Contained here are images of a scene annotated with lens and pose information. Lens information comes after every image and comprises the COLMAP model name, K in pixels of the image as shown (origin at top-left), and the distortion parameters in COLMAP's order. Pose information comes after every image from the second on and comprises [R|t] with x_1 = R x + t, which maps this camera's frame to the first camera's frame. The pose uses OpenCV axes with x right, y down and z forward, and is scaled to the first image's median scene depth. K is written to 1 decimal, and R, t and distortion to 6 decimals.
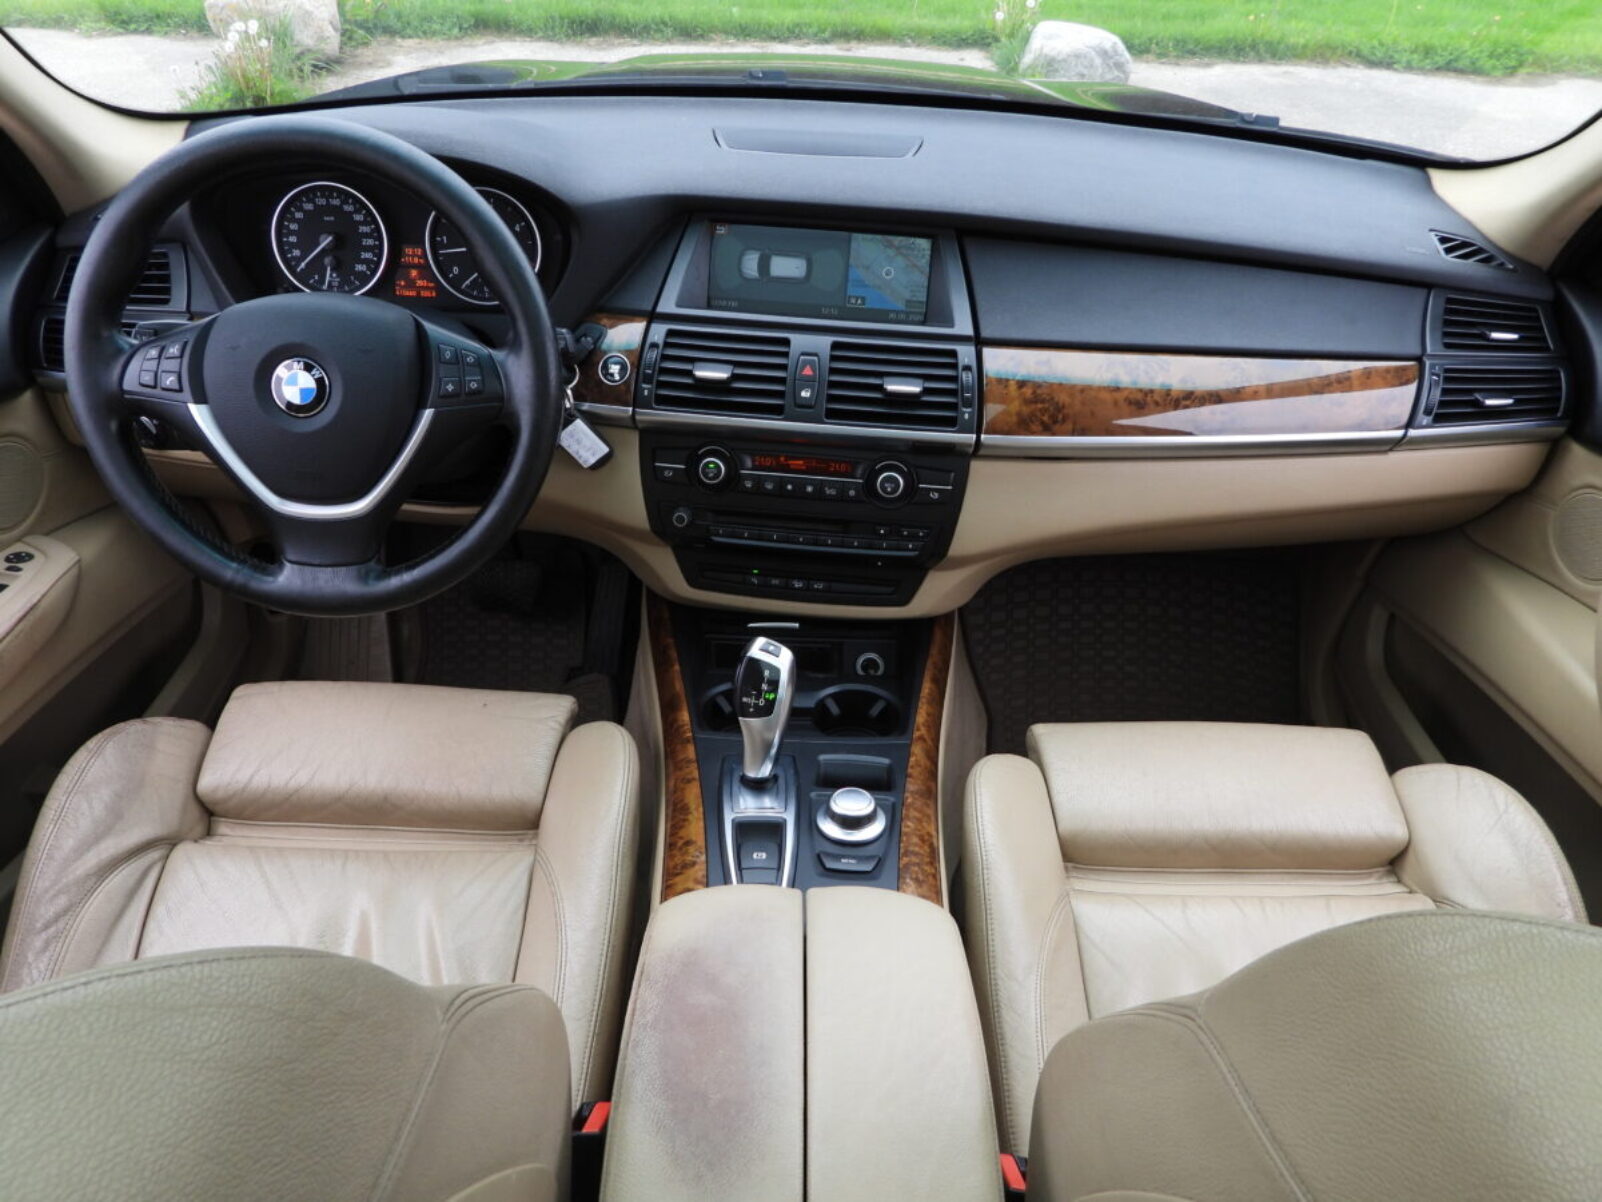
lens RADIAL K [[1139.4, 0, 804.5], [0, 1139.4, 600.1], [0, 0, 1]] dist [-0.014624, 0.003412]
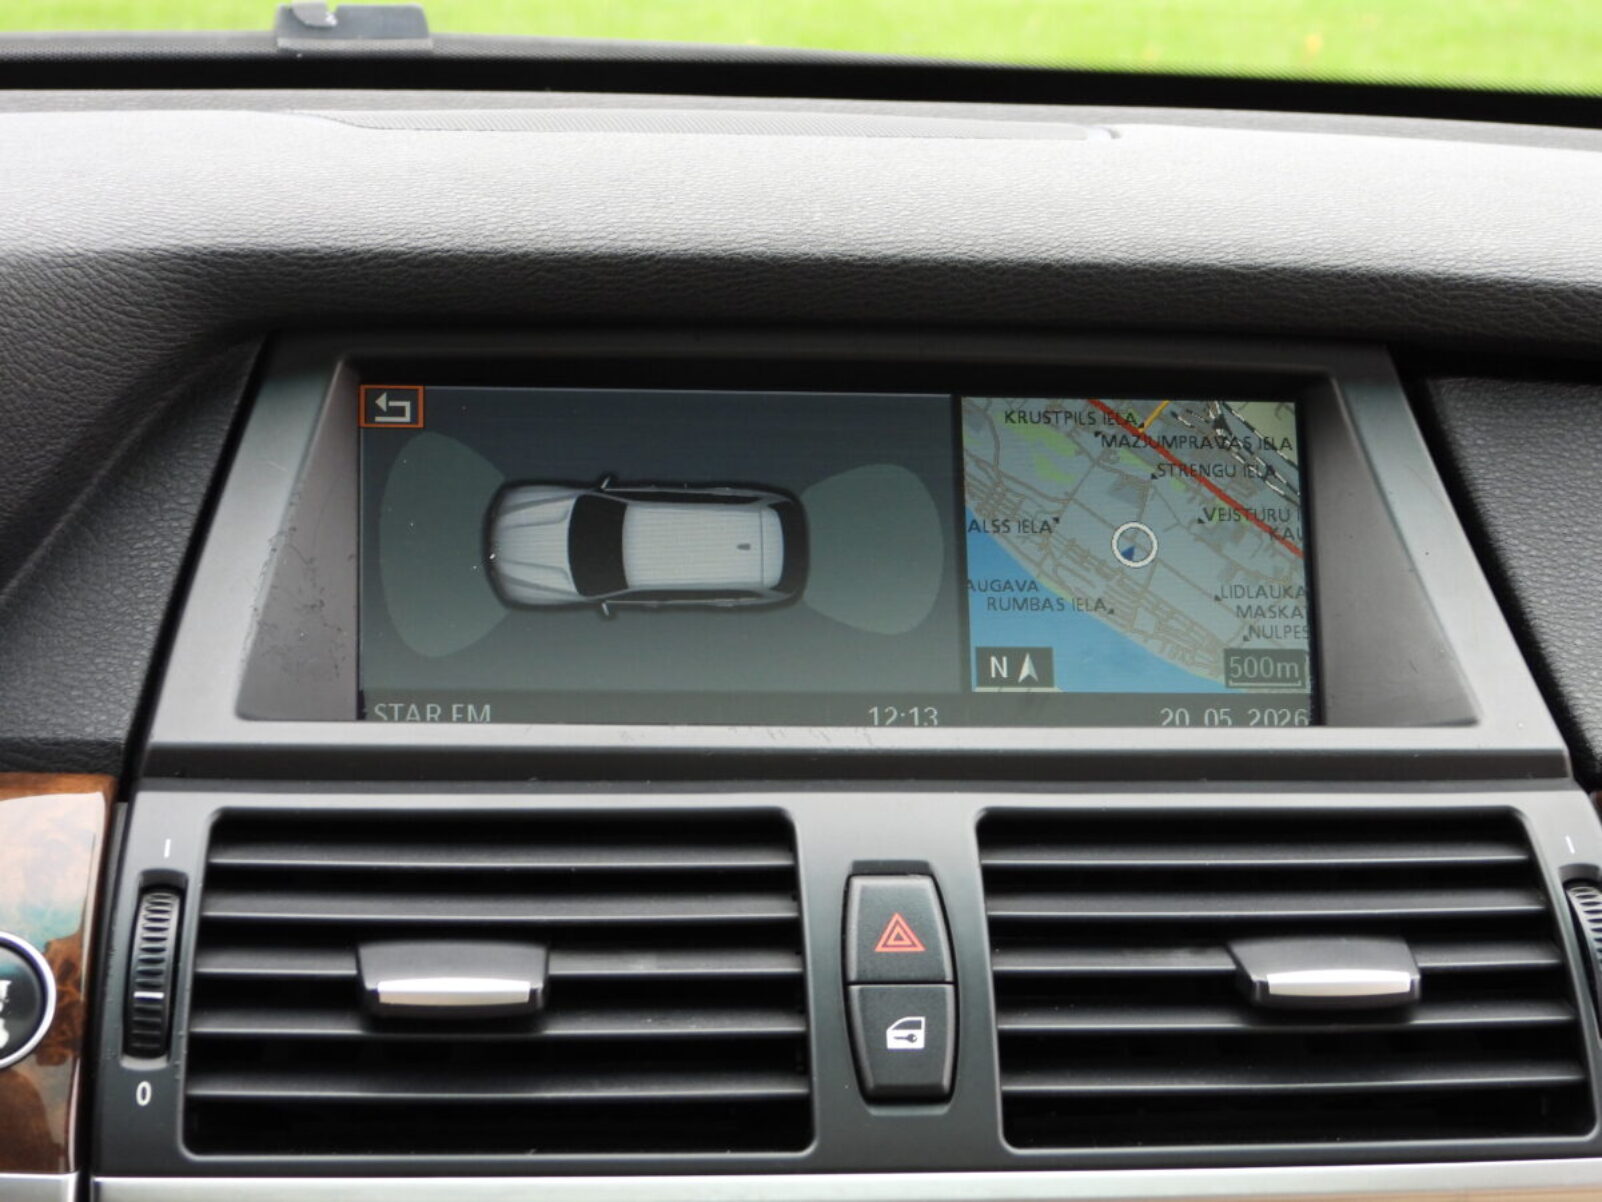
lens RADIAL K [[4023.5, 0, 803.3], [0, 4023.5, 603.6], [0, 0, 1]] dist [-0.153906, 0.000000]
pose [[0.976589, -0.048950, 0.209468, -0.167814], [0.129825, 0.910547, -0.392491, 0.036721], [-0.171518, 0.410497, 0.895586, 0.288204]]
